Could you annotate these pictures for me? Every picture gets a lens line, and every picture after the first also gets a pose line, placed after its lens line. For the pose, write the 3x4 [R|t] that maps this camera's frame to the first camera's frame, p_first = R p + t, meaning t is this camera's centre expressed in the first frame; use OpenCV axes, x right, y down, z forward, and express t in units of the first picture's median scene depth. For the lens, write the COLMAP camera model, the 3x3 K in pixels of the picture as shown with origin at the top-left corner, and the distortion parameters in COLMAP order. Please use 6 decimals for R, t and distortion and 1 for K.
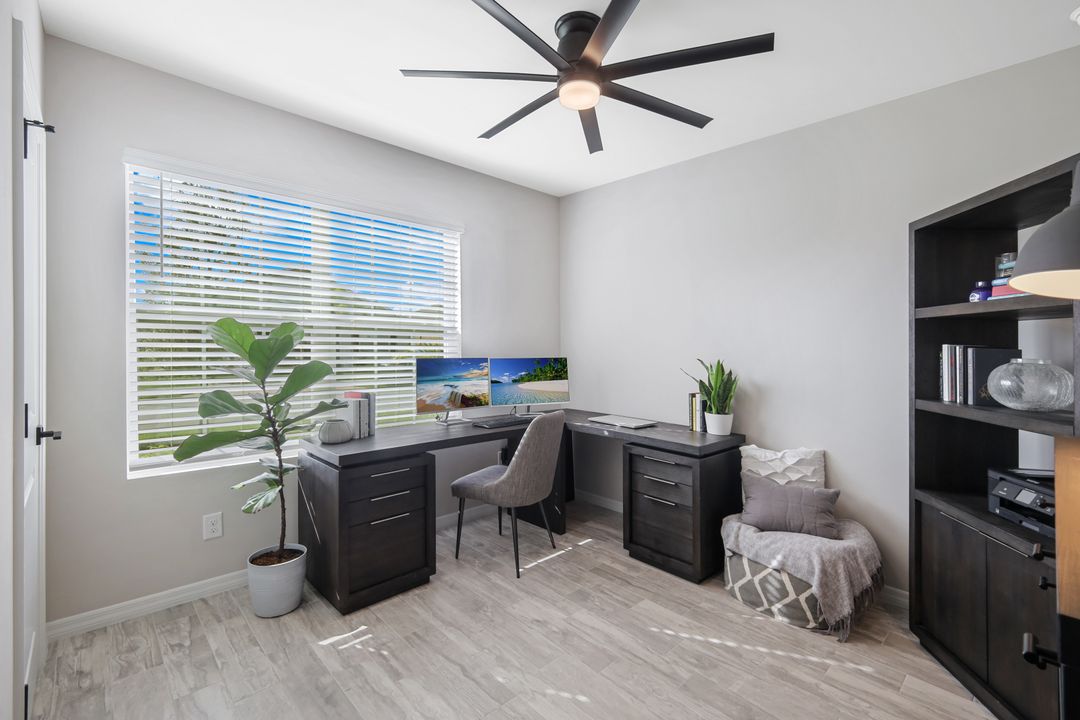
lens RADIAL K [[477.5, 0, 542.2], [0, 477.5, 355.2], [0, 0, 1]] dist [0.003066, -0.001339]
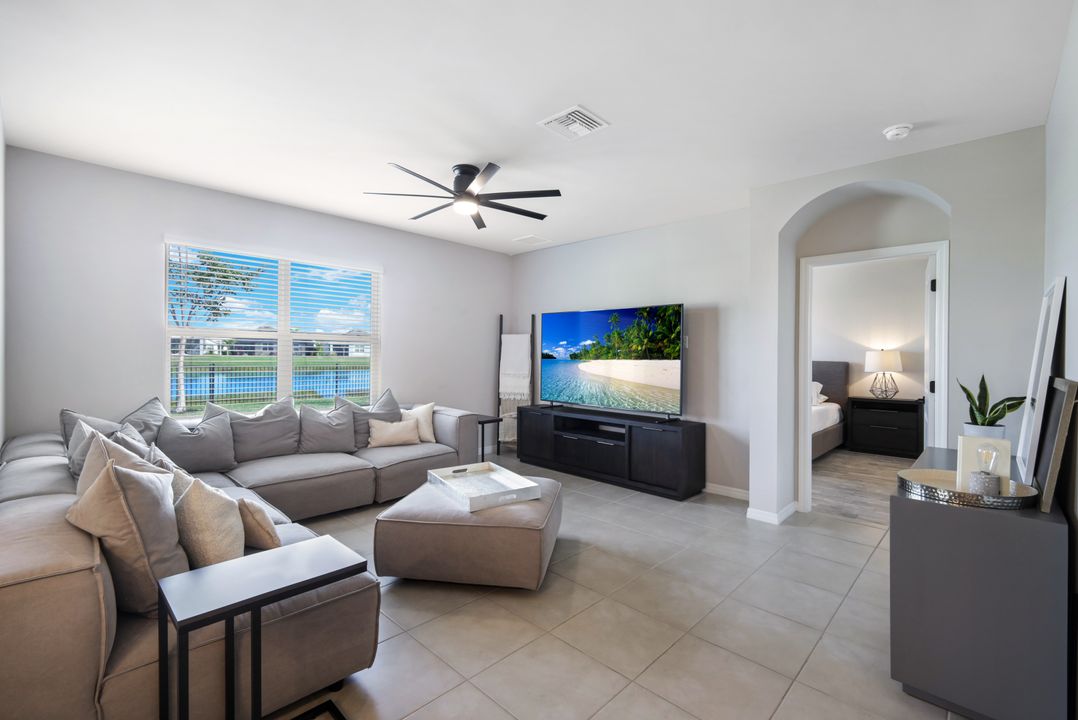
lens RADIAL K [[476.6, 0, 539.6], [0, 476.6, 355.4], [0, 0, 1]] dist [0.003066, -0.001339]
pose [[0.064804, 0.011197, -0.997835, 0.455417], [-0.003987, 0.999932, 0.010962, 0.045673], [0.997890, 0.003268, 0.064845, 0.899405]]
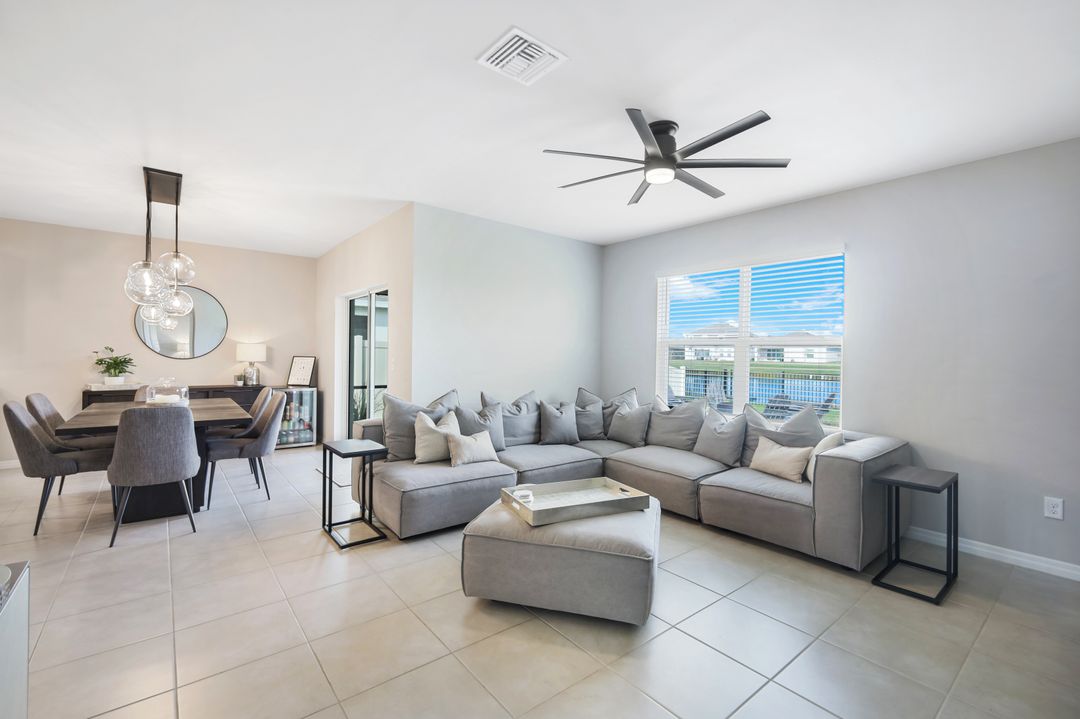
lens RADIAL K [[477.5, 0, 542.7], [0, 477.5, 358.9], [0, 0, 1]] dist [0.003066, -0.001339]
pose [[-0.997640, -0.009465, 0.068000, 0.155086], [-0.009722, 0.999947, -0.003446, 0.052624], [-0.067963, -0.004099, -0.997679, 1.151085]]
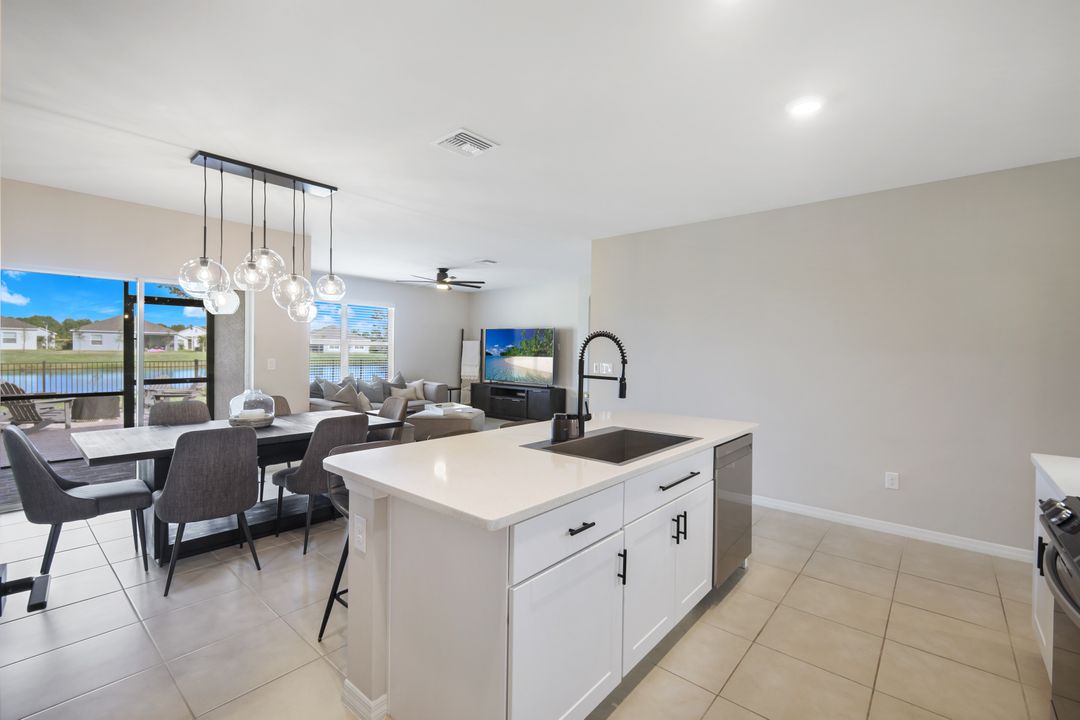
lens RADIAL K [[477.5, 0, 536.1], [0, 477.5, 356.5], [0, 0, 1]] dist [0.003066, -0.001339]
pose [[0.113851, 0.021392, -0.993267, 0.862464], [-0.010600, 0.999737, 0.020316, 0.037290], [0.993441, 0.008216, 0.114048, 0.929172]]
